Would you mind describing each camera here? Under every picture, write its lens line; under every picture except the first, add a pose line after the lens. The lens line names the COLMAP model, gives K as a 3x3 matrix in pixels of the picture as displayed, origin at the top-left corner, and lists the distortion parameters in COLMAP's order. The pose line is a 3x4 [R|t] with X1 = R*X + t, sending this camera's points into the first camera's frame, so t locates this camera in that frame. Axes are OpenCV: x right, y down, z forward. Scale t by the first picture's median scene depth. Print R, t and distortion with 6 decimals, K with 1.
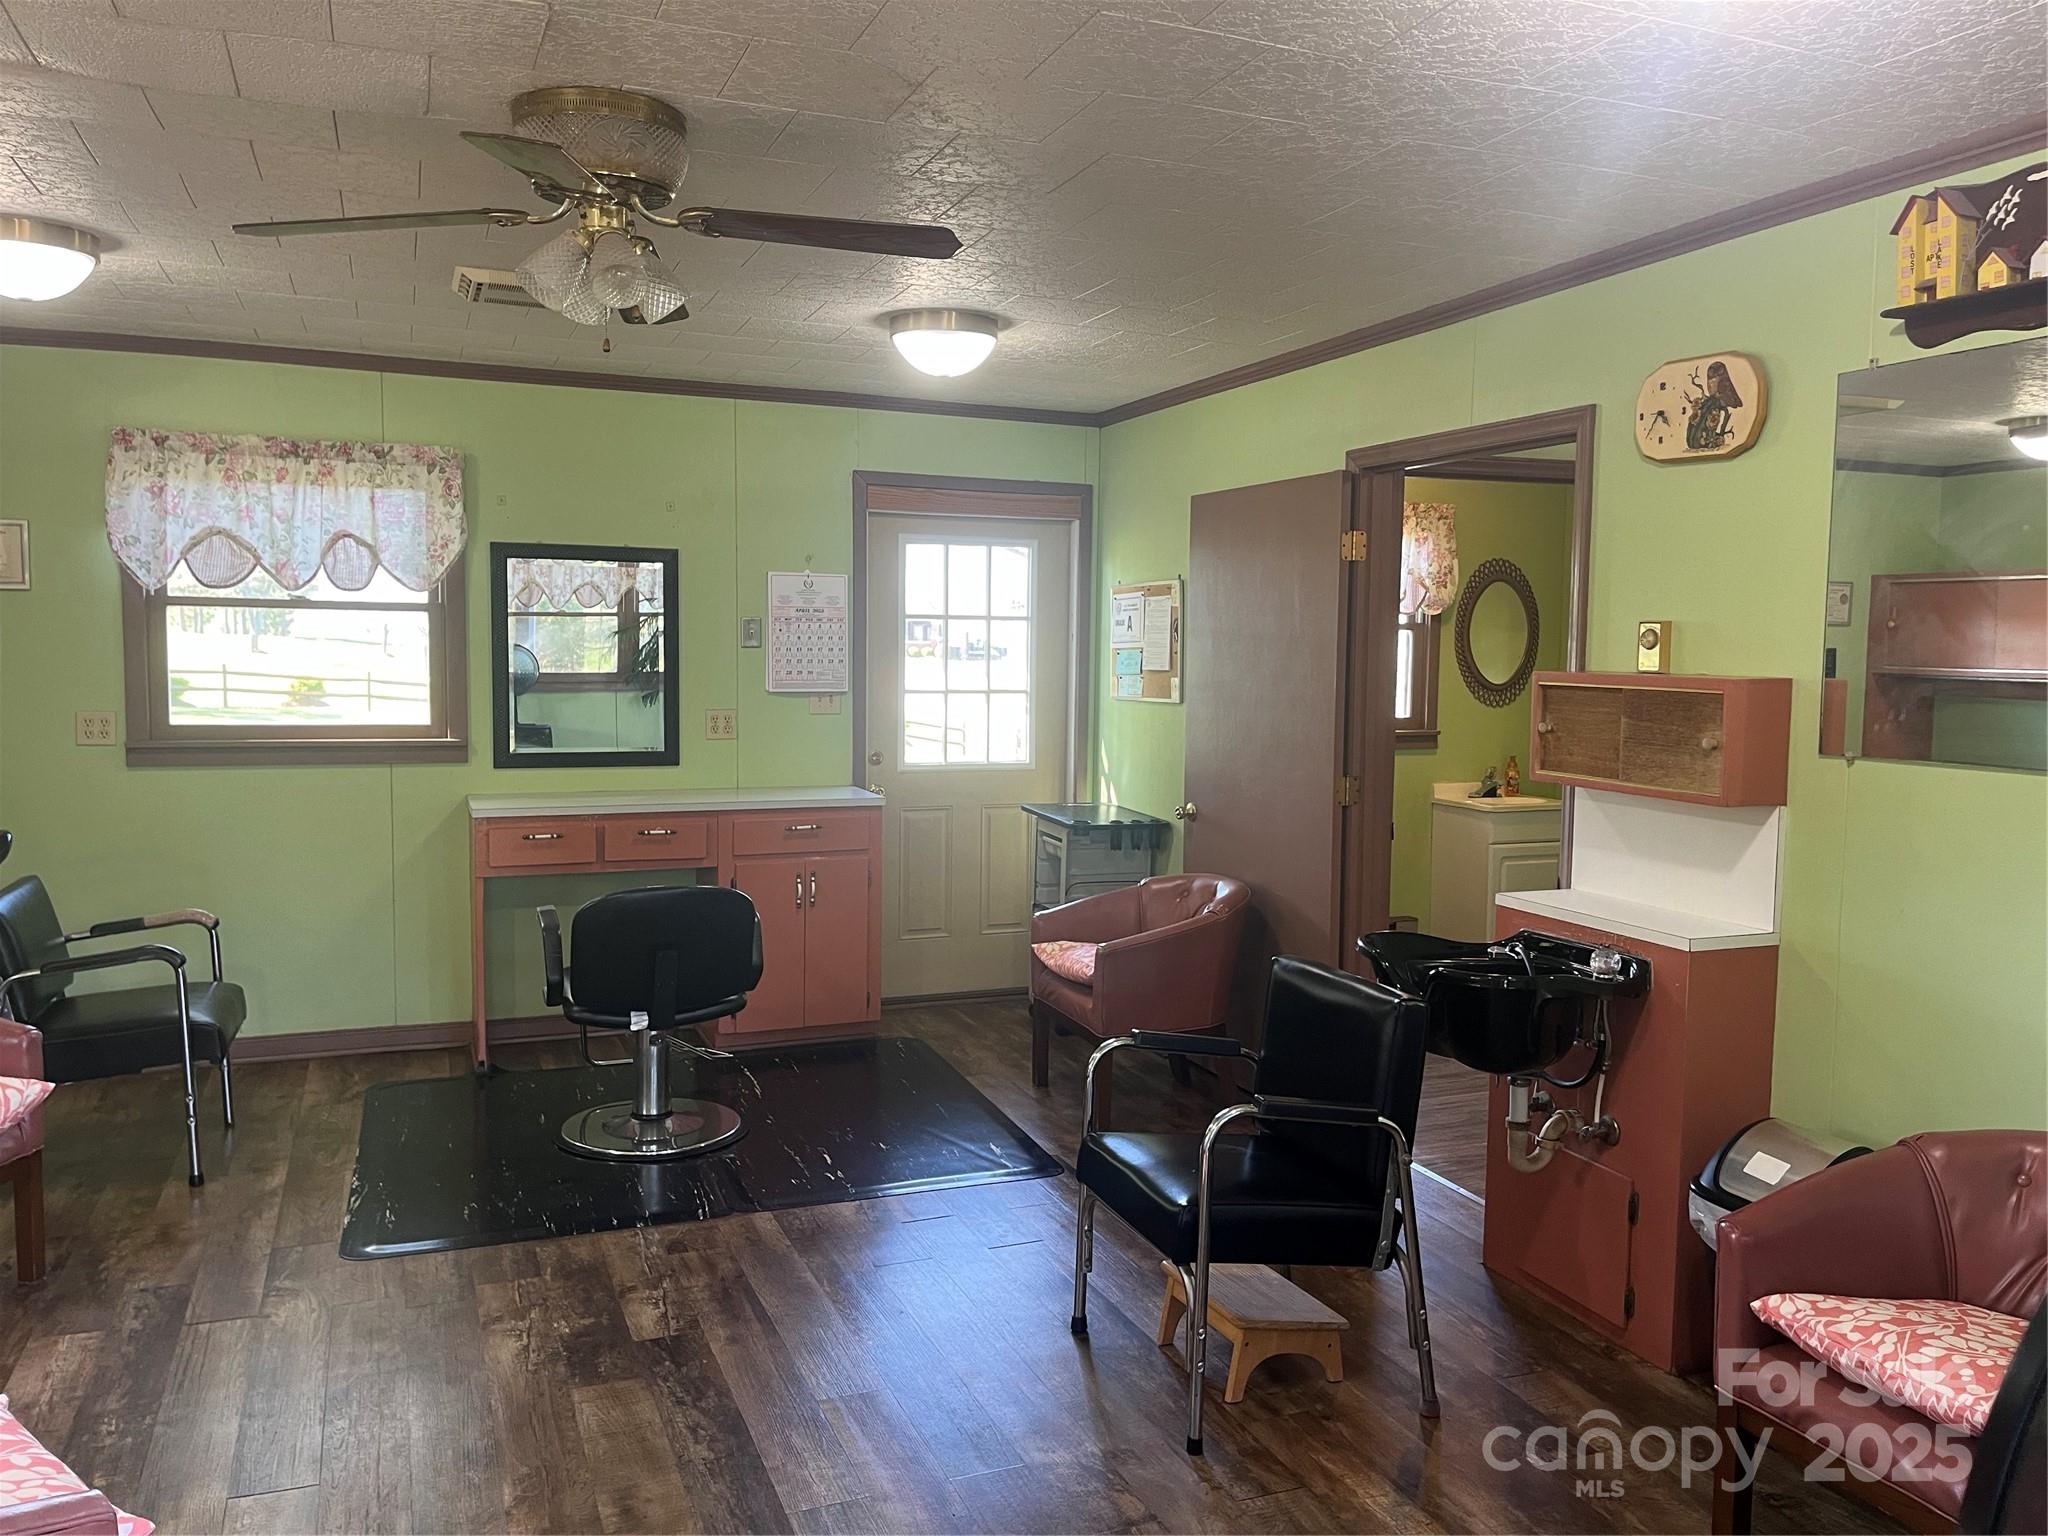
lens RADIAL K [[1546.3, 0, 1027.0], [0, 1546.3, 766.1], [0, 0, 1]] dist [0.075771, -0.101611]
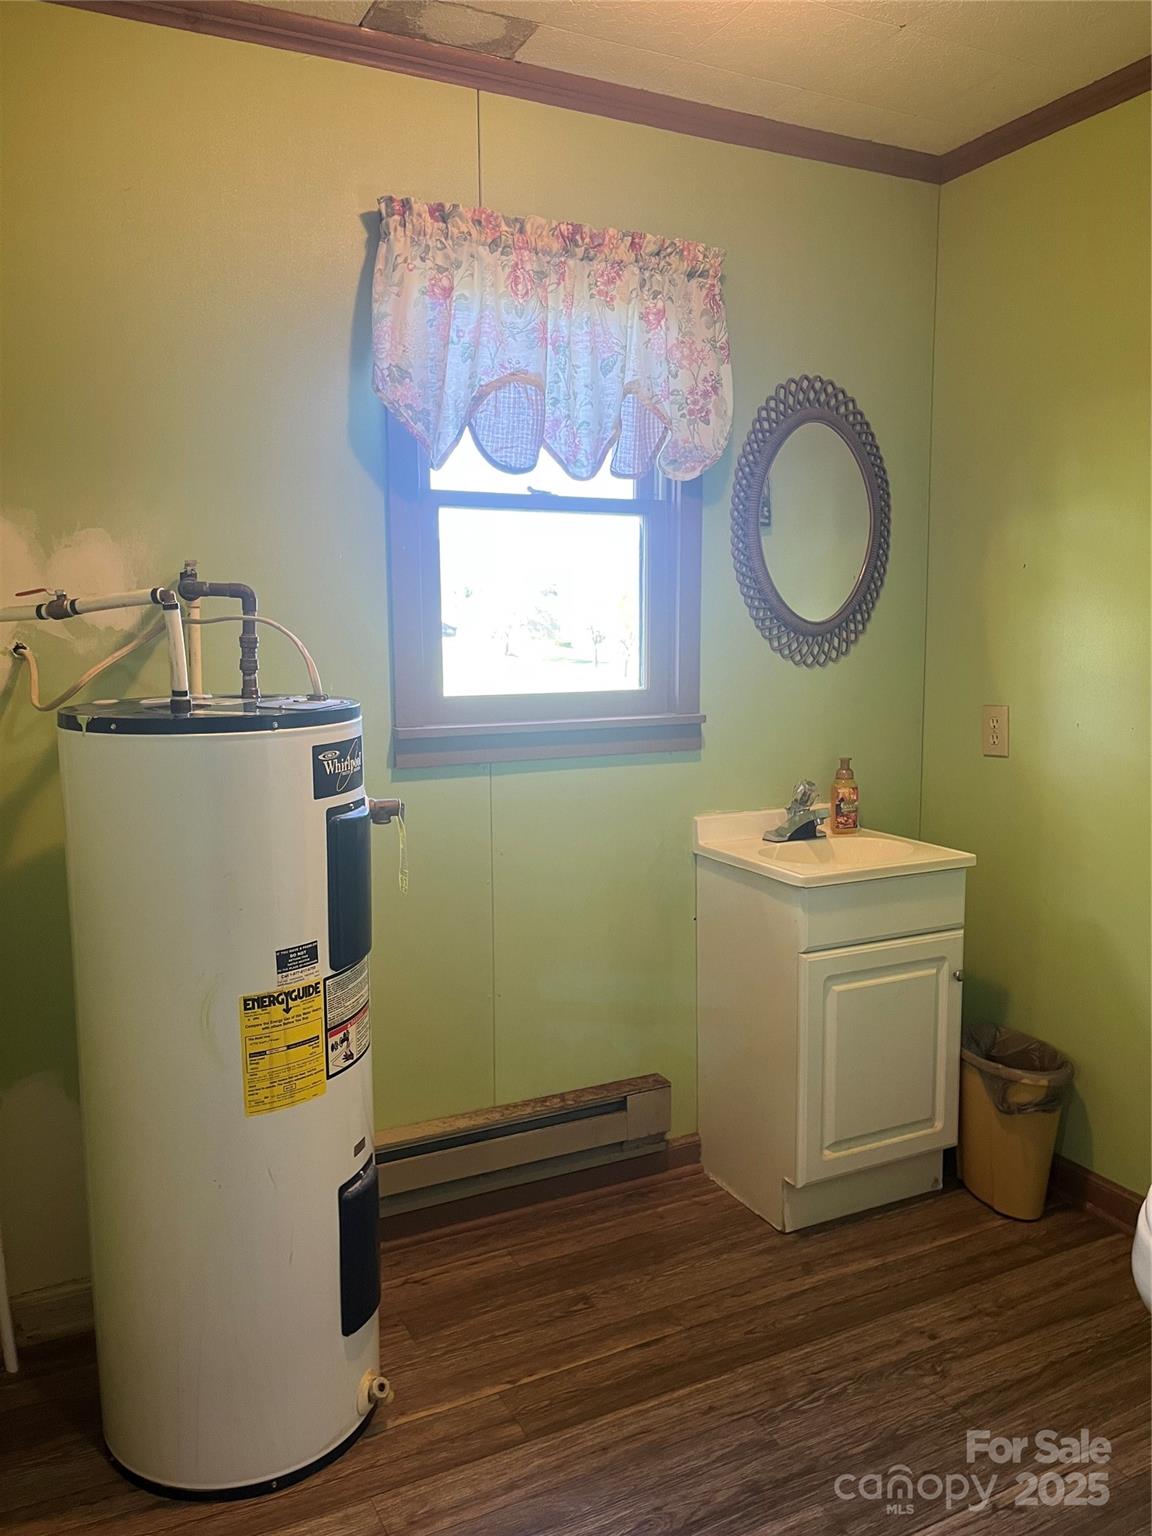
lens RADIAL K [[1159.7, 0, 585.1], [0, 1159.7, 775.2], [0, 0, 1]] dist [0.075771, -0.101611]
pose [[0.997193, -0.027502, 0.069647, 0.393904], [0.024250, 0.998595, 0.047109, -0.043044], [-0.070845, -0.045288, 0.996459, 1.228917]]
